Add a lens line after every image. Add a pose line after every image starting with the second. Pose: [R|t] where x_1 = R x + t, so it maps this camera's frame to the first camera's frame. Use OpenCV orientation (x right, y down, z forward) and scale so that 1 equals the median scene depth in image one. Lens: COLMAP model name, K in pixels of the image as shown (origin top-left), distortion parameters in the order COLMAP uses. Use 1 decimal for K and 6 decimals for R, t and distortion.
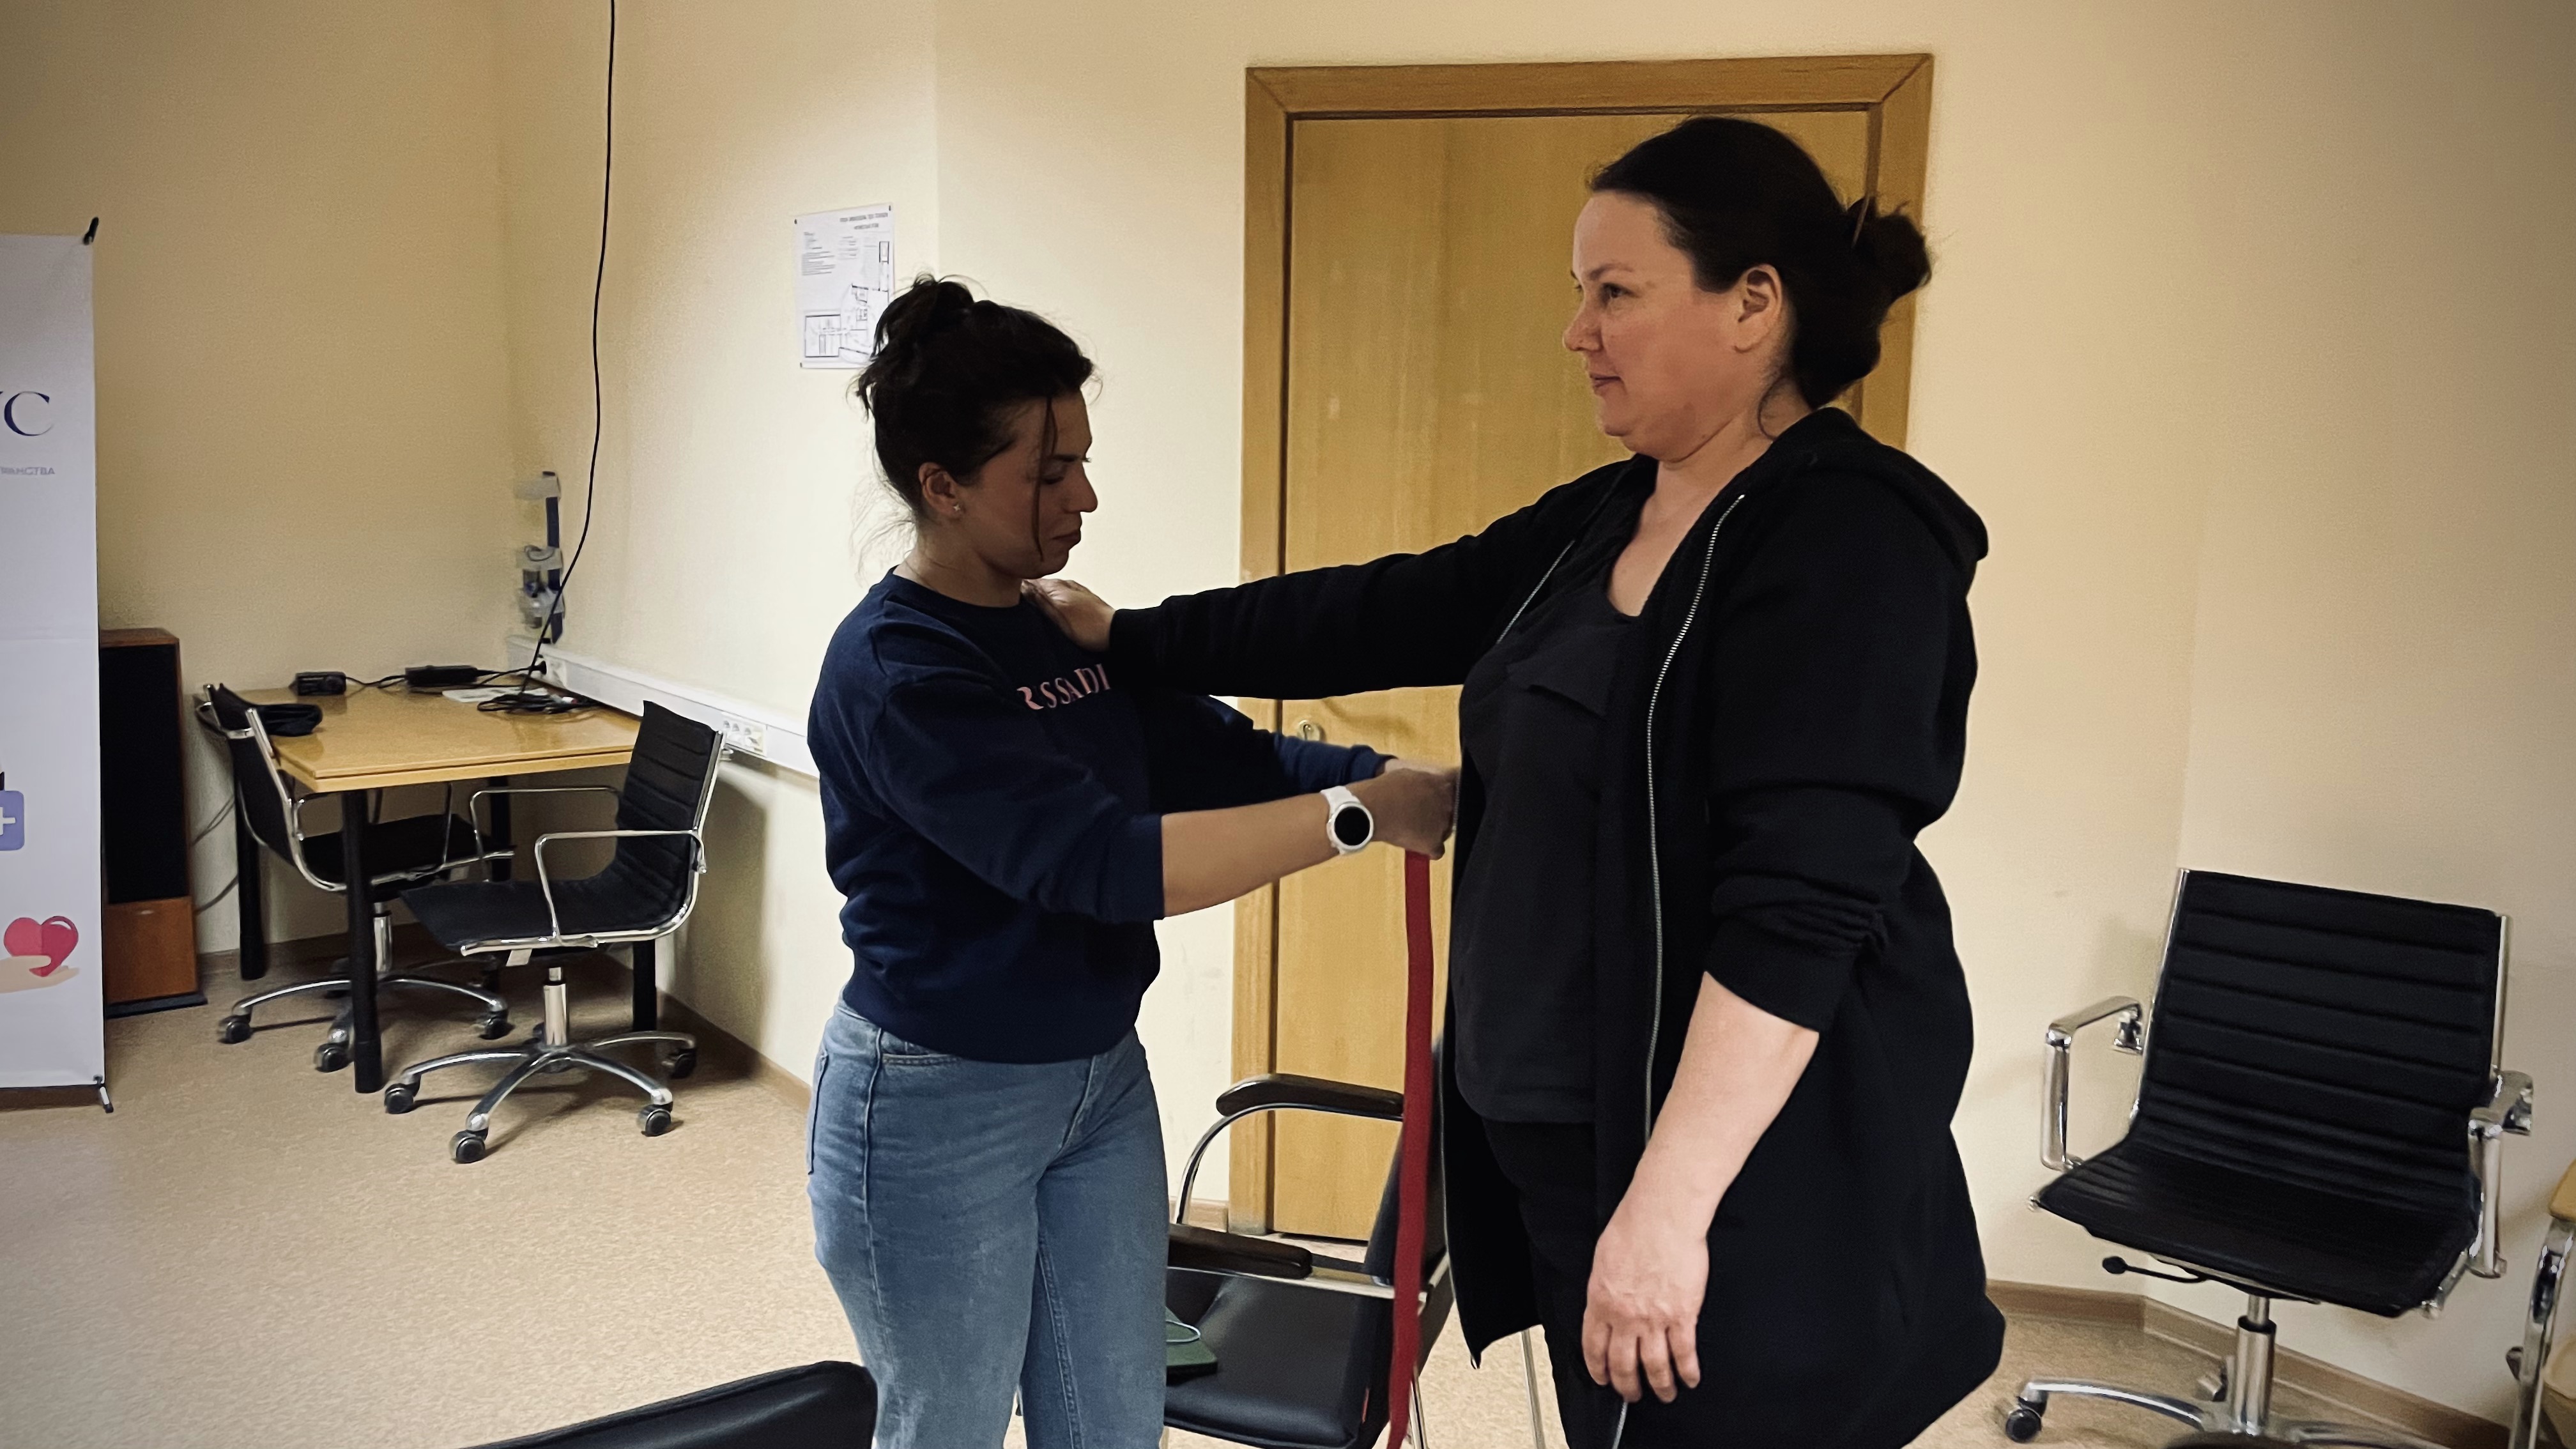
lens RADIAL K [[1979.9, 0, 1292.7], [0, 1979.9, 721.4], [0, 0, 1]] dist [0.098313, -0.131332]
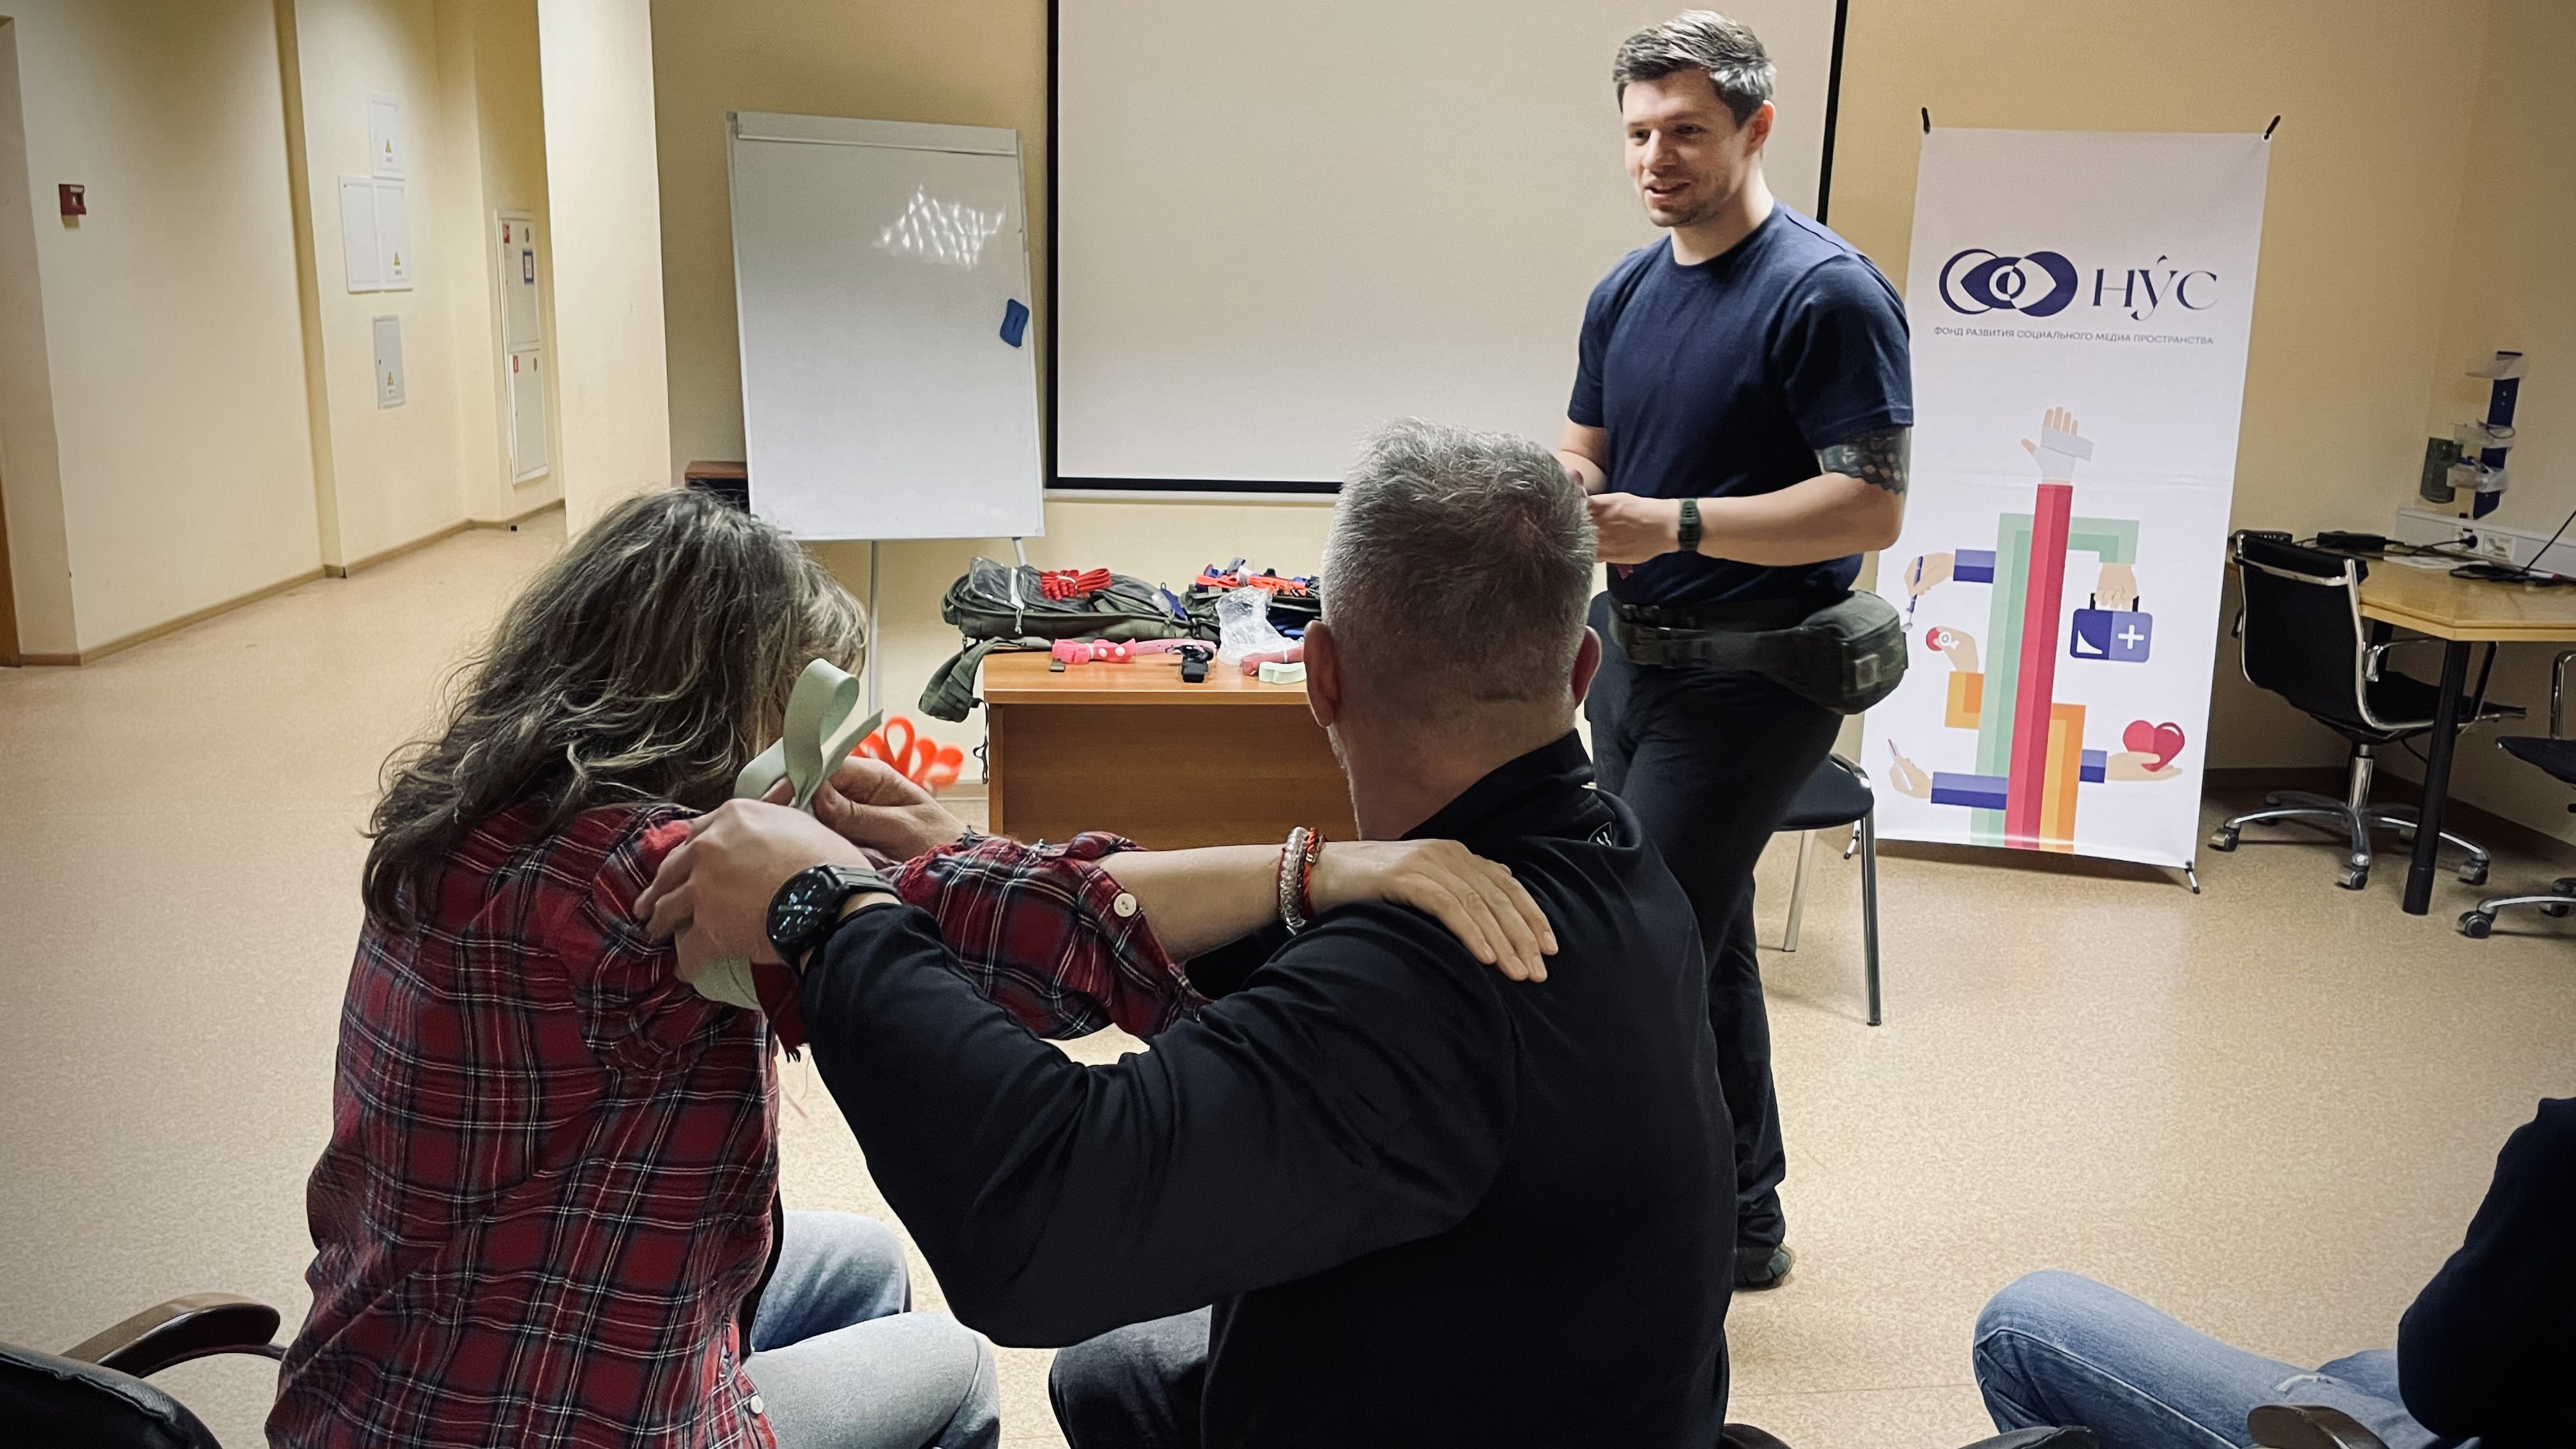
lens RADIAL K [[1979.9, 0, 1292.7], [0, 1979.9, 721.4], [0, 0, 1]] dist [0.098313, -0.131332]
pose [[0.862737, 0.116342, -0.492087, -0.459660], [-0.090623, 0.992990, 0.075887, 0.051471], [0.497466, -0.020876, 0.867232, -0.261880]]
